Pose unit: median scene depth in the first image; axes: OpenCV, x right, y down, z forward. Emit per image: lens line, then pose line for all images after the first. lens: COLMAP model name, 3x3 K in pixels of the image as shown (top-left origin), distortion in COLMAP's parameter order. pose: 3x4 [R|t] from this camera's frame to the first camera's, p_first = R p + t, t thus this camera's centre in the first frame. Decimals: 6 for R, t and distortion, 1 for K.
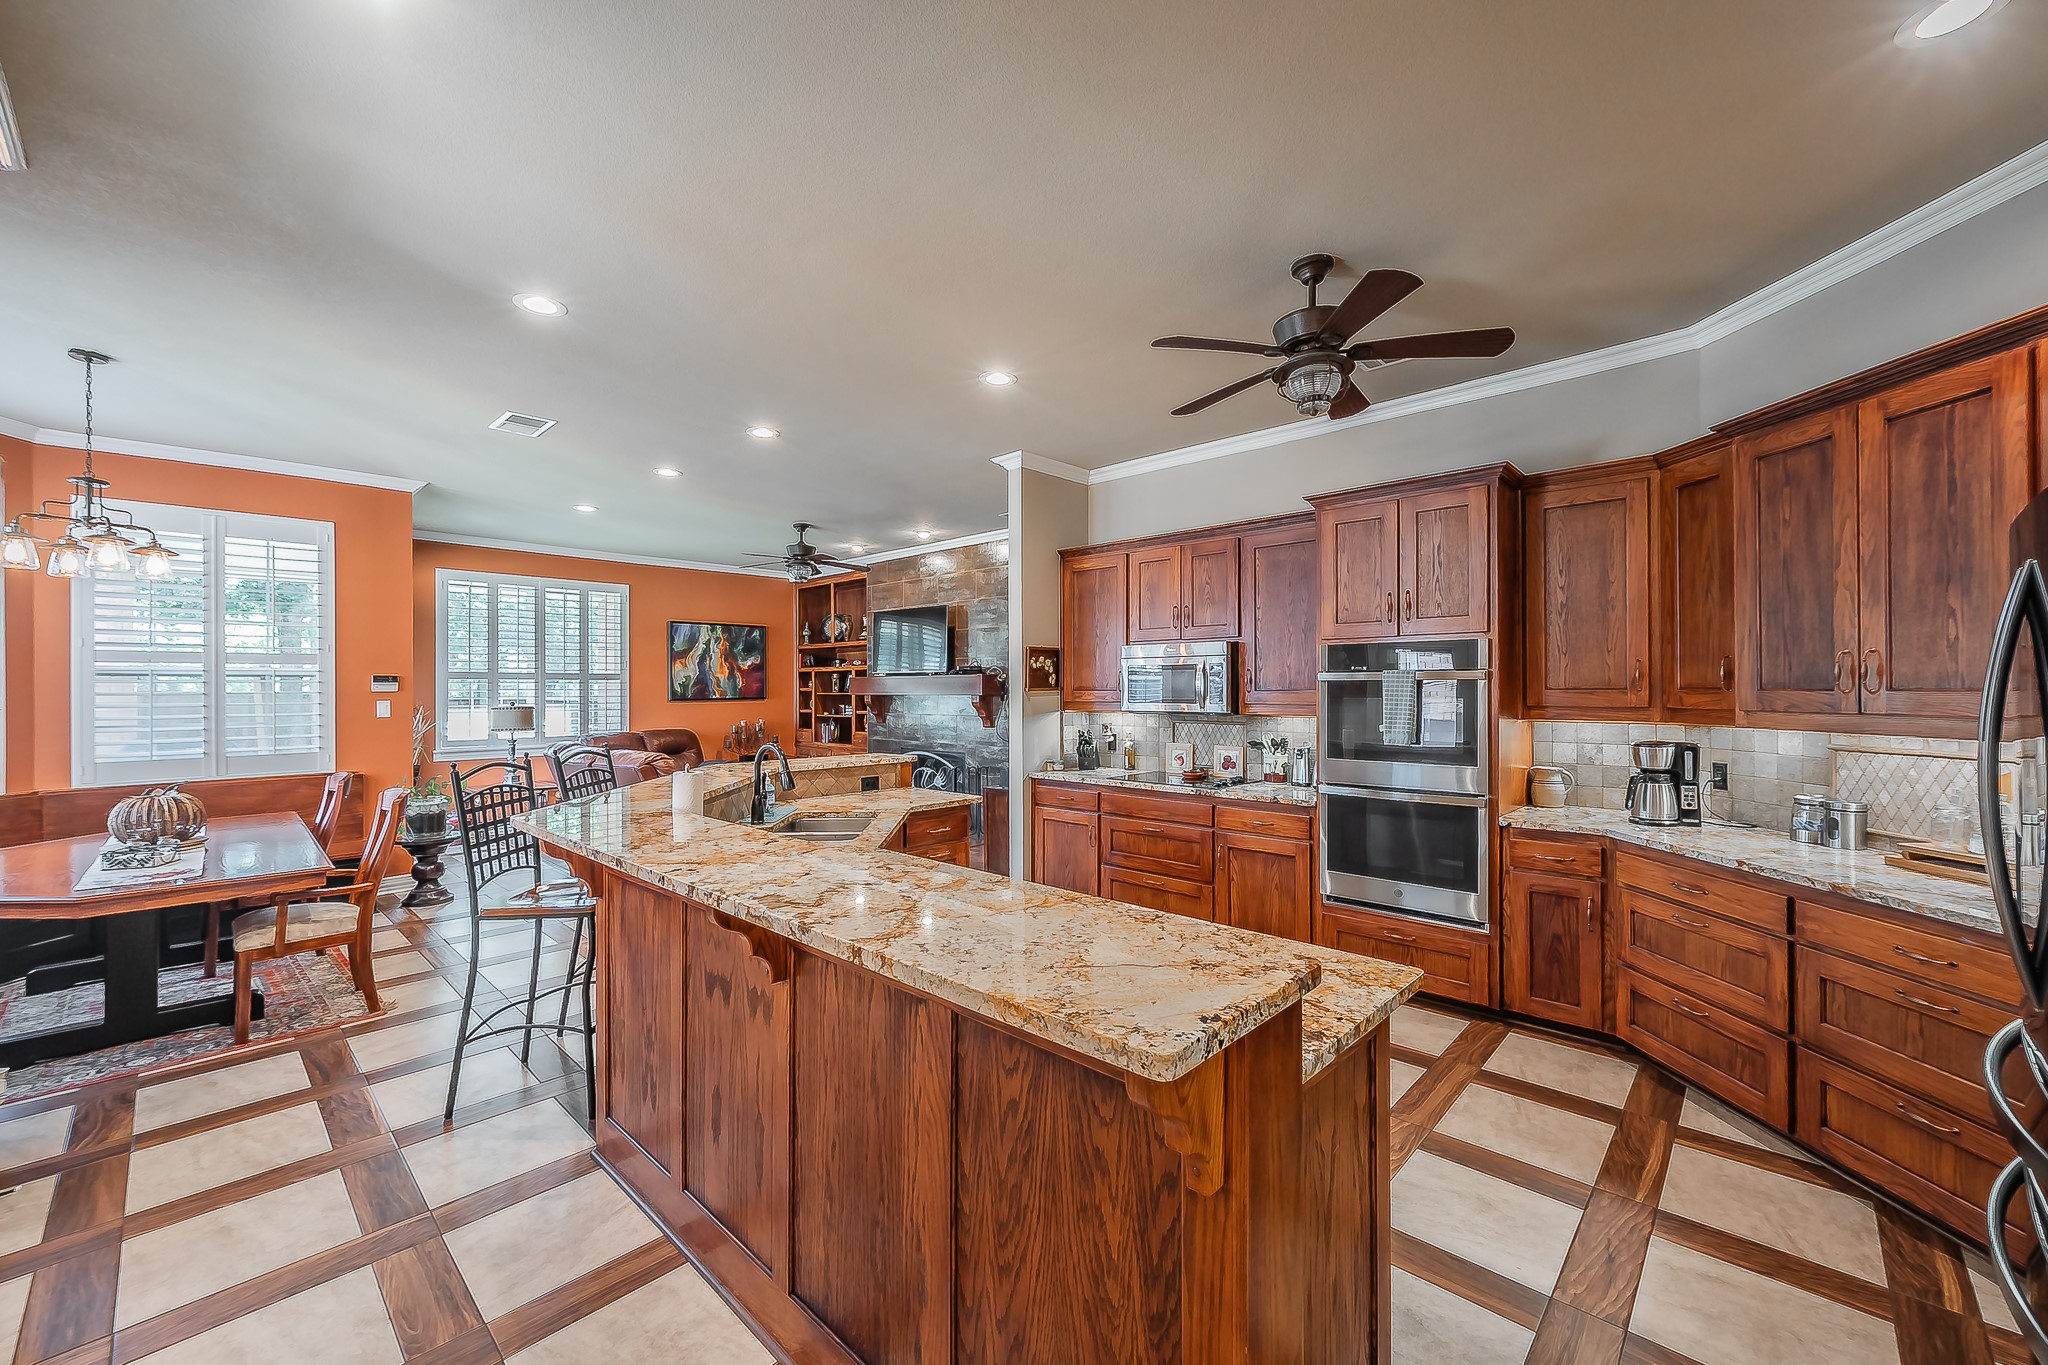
lens RADIAL K [[811.7, 0, 1024.0], [0, 811.7, 682.5], [0, 0, 1]] dist [0.001521, 0.000056]
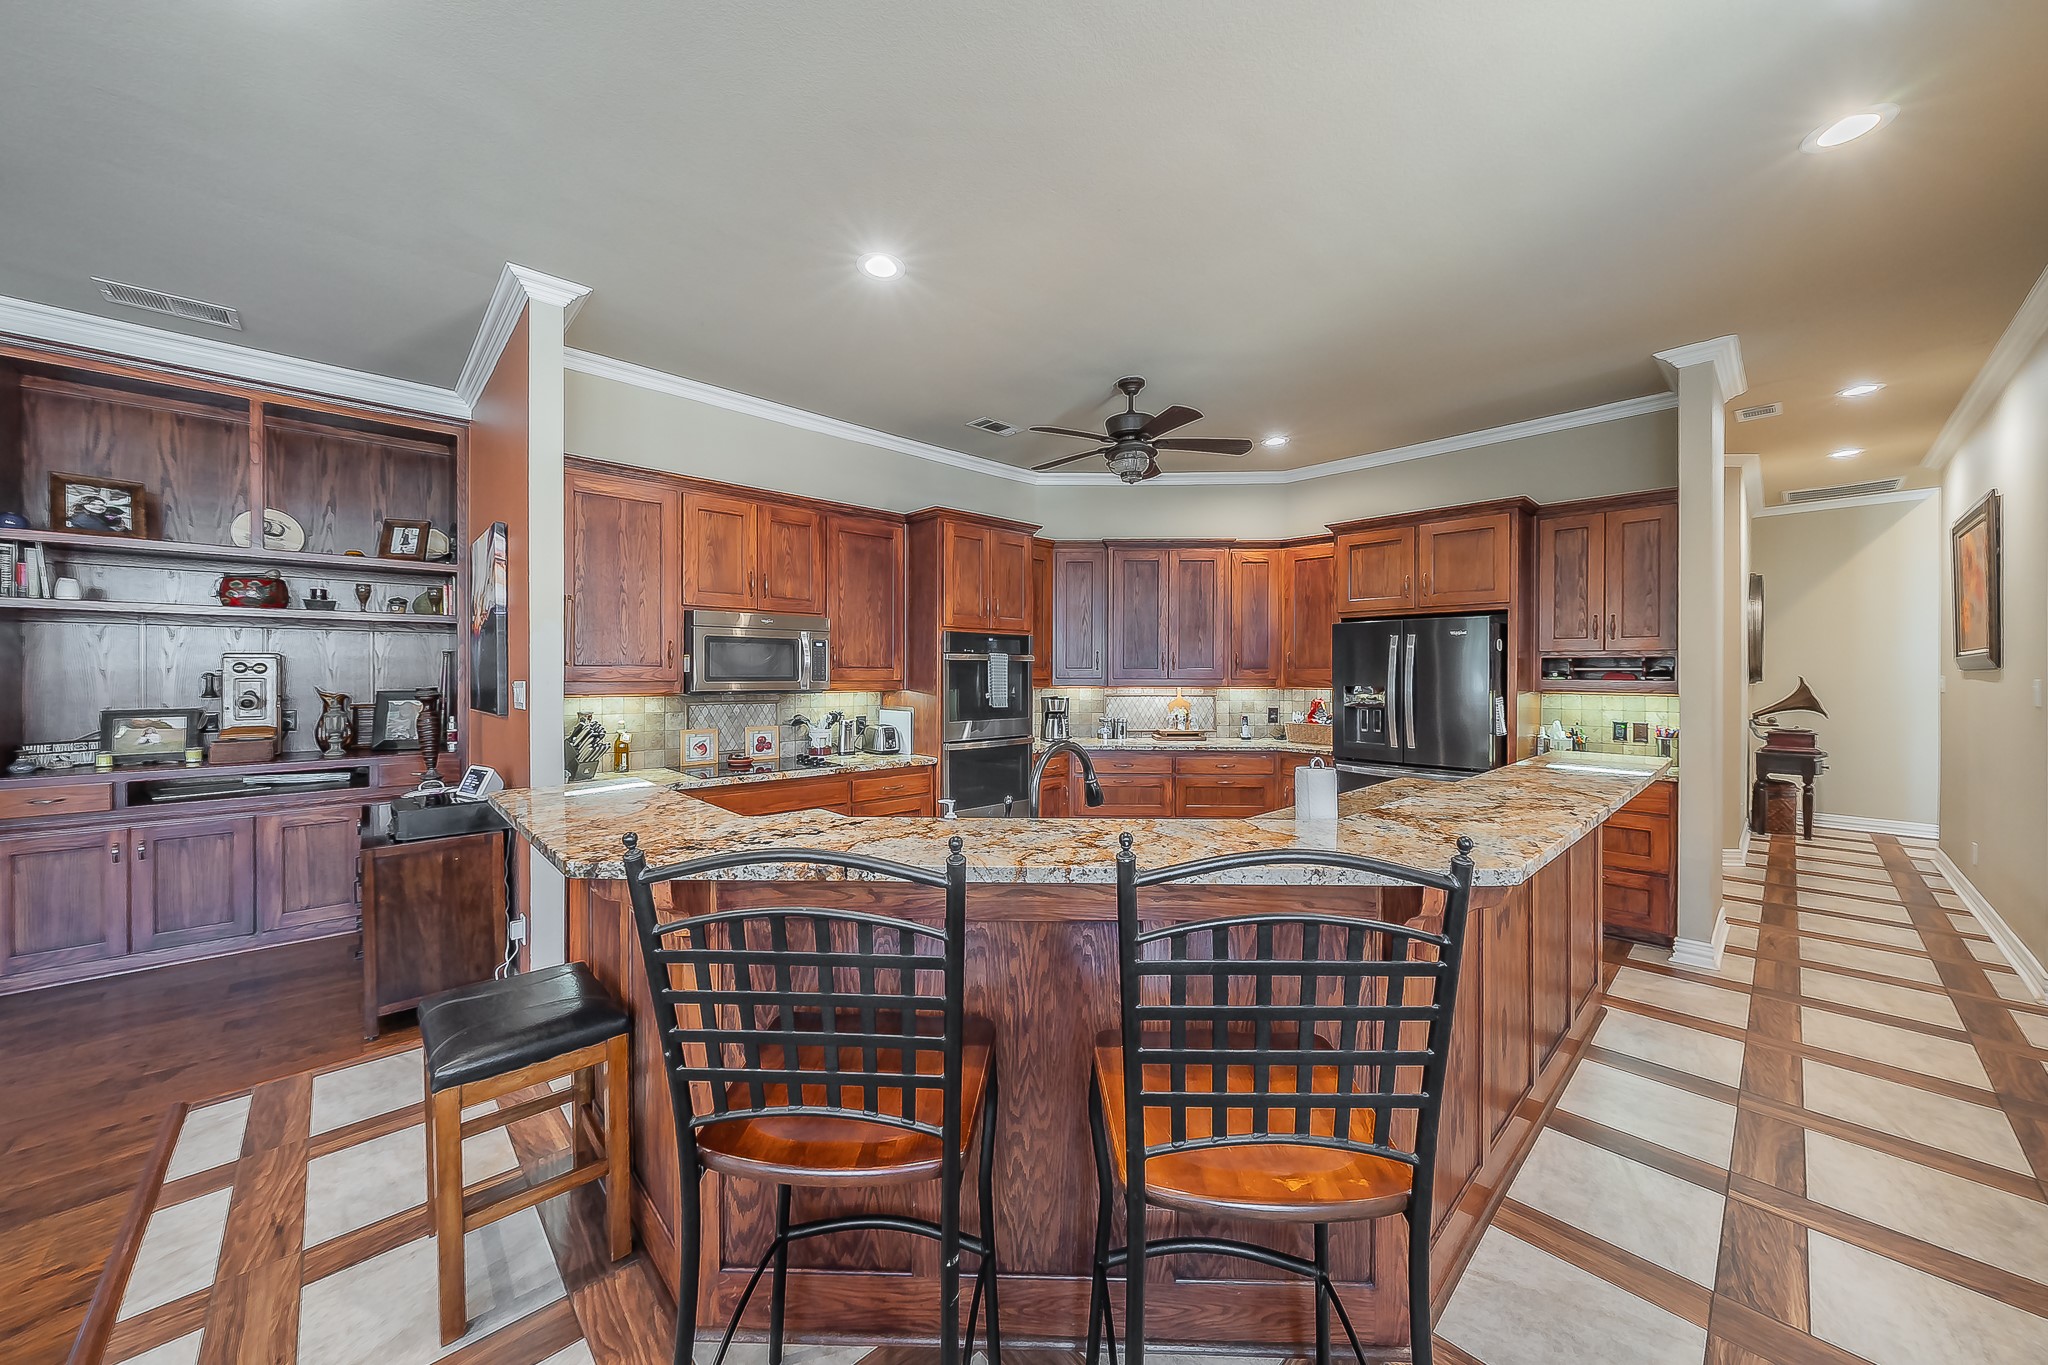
lens RADIAL K [[732.2, 0, 1013.4], [0, 732.2, 675.2], [0, 0, 1]] dist [-0.000095, 0.000067]
pose [[0.055889, -0.002862, 0.998433, -0.654223], [-0.010737, 0.999936, 0.003468, 0.014272], [-0.998379, -0.010914, 0.055854, 0.740789]]
